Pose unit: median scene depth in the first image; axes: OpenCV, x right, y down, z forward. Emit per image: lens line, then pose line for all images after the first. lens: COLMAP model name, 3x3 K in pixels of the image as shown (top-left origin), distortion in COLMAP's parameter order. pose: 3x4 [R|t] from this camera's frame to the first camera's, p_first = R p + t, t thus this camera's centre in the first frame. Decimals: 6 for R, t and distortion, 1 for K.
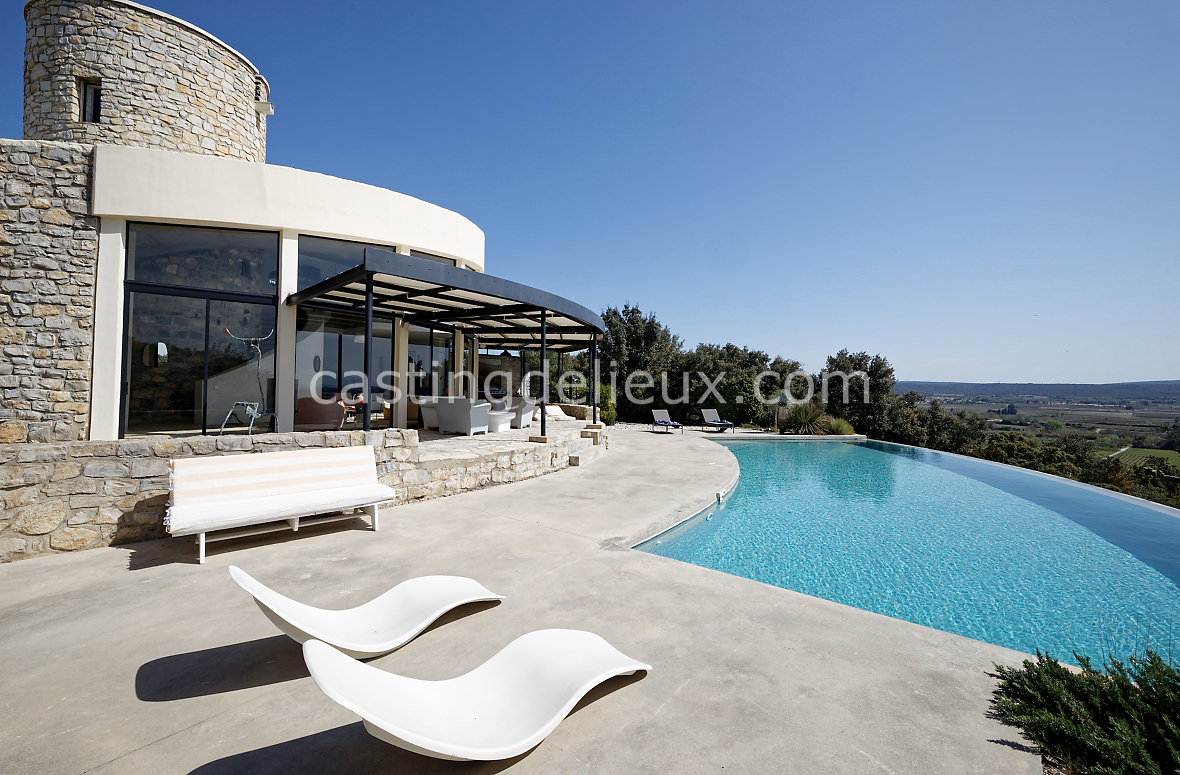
lens RADIAL K [[483.4, 0, 589.8], [0, 483.4, 380.5], [0, 0, 1]] dist [0.002156, 0.000709]
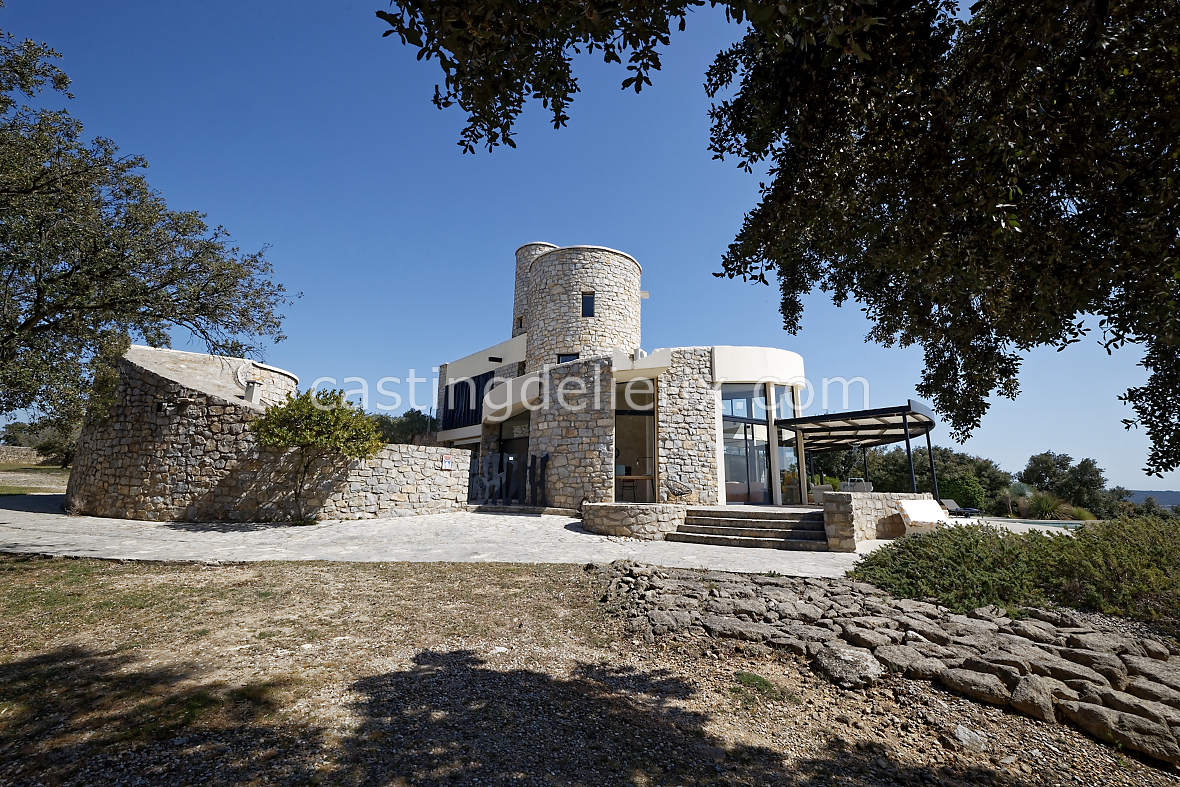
lens RADIAL K [[498.1, 0, 586.6], [0, 498.1, 393.6], [0, 0, 1]] dist [0.003634, 0.001000]
pose [[0.993465, -0.018584, -0.112618, -0.845883], [-0.002106, 0.983504, -0.180873, 0.041050], [0.114121, 0.179928, 0.977037, -0.636228]]
